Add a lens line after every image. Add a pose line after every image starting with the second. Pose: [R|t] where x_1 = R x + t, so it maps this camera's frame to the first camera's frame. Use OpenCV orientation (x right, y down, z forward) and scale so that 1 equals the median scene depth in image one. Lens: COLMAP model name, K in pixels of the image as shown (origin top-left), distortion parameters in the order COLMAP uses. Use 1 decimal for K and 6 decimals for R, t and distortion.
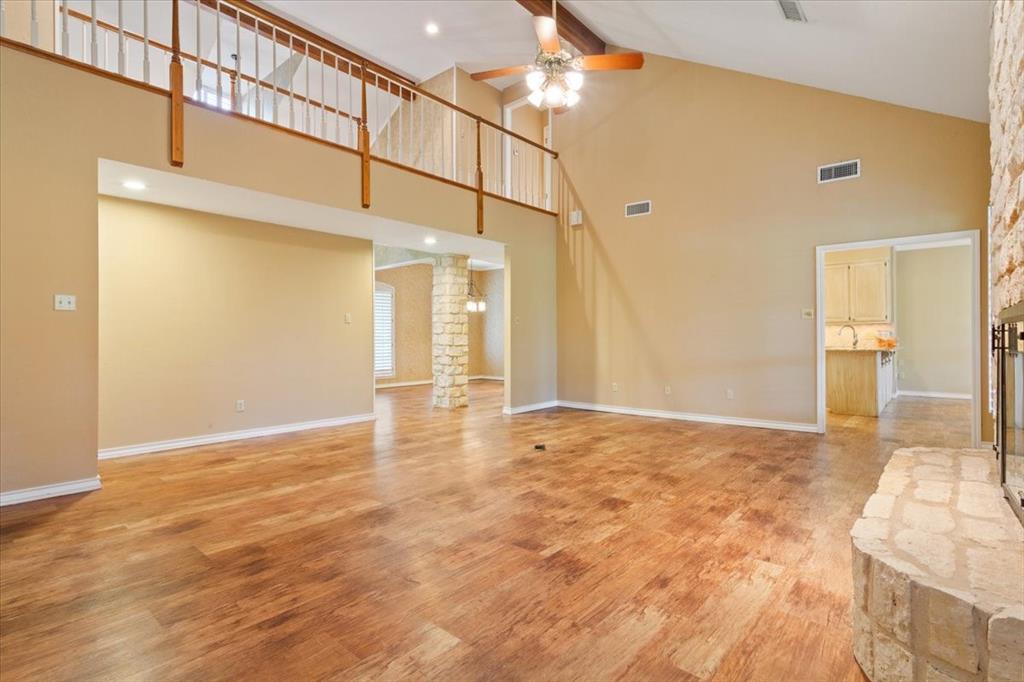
lens RADIAL K [[495.9, 0, 514.3], [0, 495.9, 341.6], [0, 0, 1]] dist [-0.003003, -0.000192]
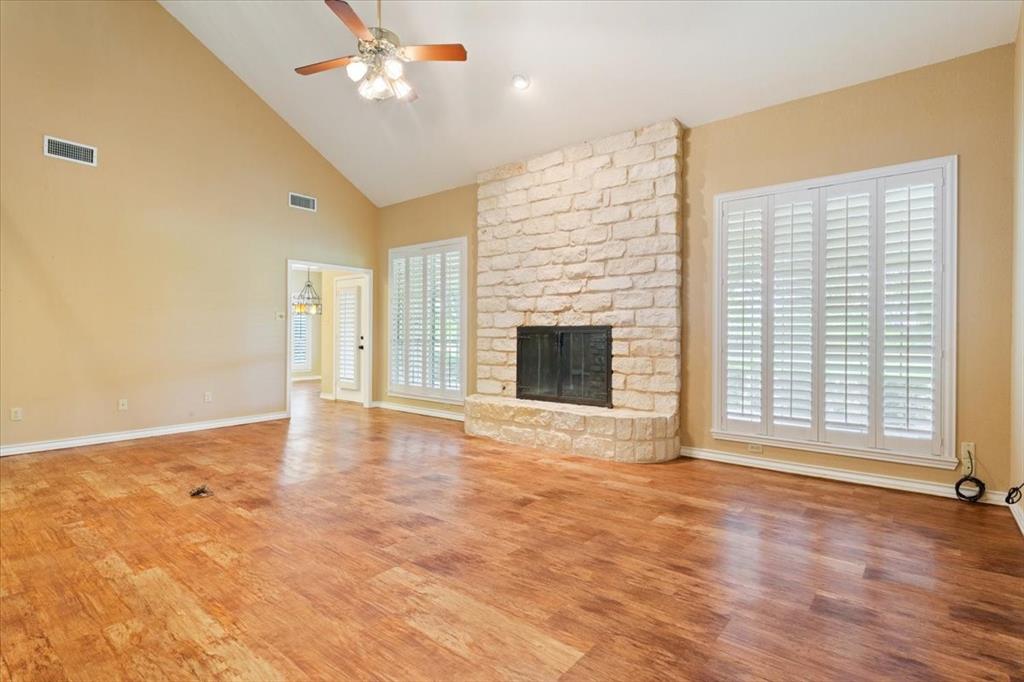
lens RADIAL K [[495.9, 0, 514.3], [0, 495.9, 341.6], [0, 0, 1]] dist [-0.003003, -0.000192]
pose [[-0.021357, -0.007244, 0.999746, -1.231931], [0.001871, 0.999972, 0.007286, -0.010020], [-0.999770, 0.002026, -0.021343, 1.046767]]
